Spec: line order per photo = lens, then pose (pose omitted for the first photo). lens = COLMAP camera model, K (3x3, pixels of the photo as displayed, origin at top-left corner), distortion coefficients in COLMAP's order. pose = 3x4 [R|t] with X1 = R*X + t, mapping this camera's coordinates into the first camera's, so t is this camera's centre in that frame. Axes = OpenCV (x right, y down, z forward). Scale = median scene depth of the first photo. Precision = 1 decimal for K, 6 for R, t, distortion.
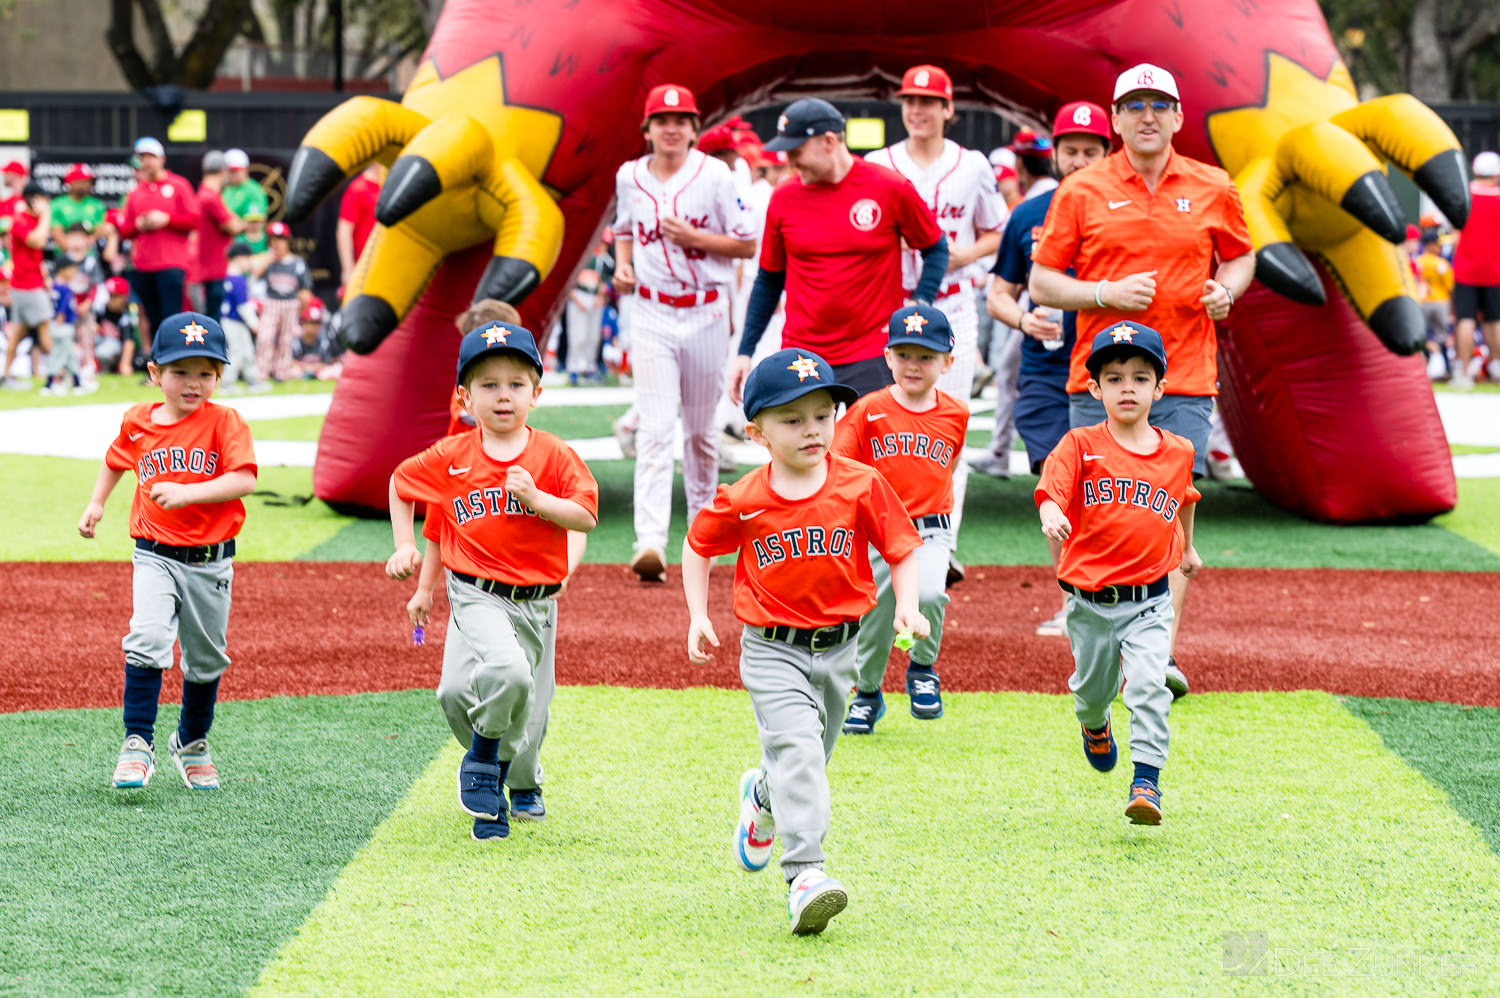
lens RADIAL K [[3789.1, 0, 750.0], [0, 3789.1, 499.0], [0, 0, 1]] dist [-0.028182, 0.109809]
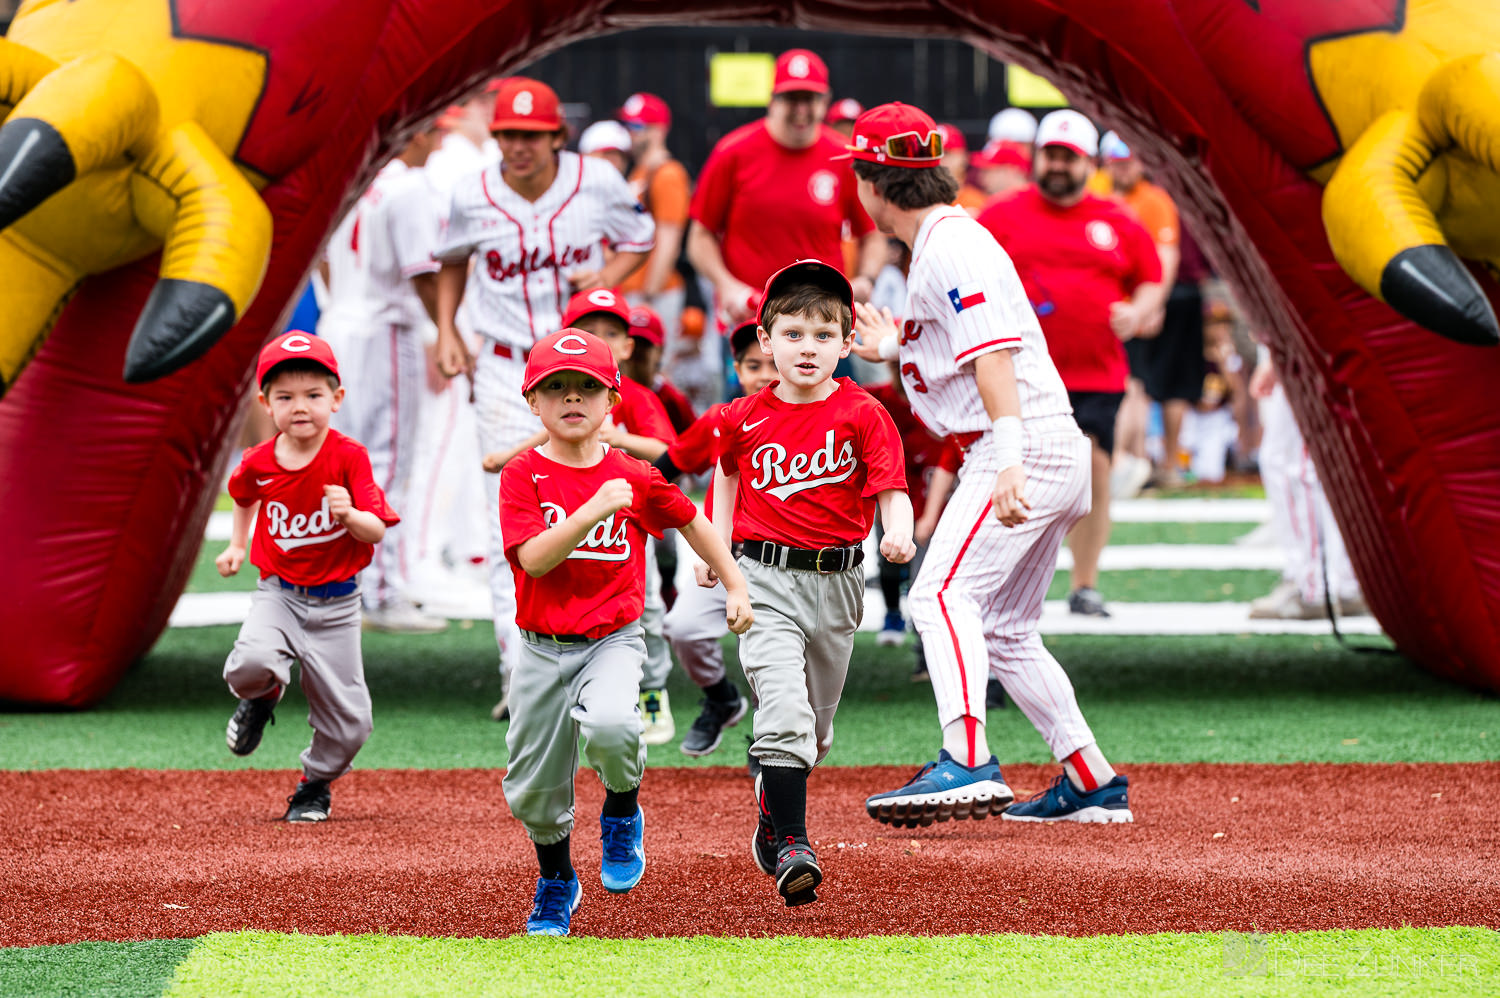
lens RADIAL K [[8349.7, 0, 750.0], [0, 8349.7, 499.0], [0, 0, 1]] dist [-0.087305, -4.936262]
pose [[0.999086, -0.010469, 0.041436, -0.028435], [0.012380, 0.998859, -0.046131, 0.035711], [-0.040906, 0.046602, 0.998076, -0.362806]]
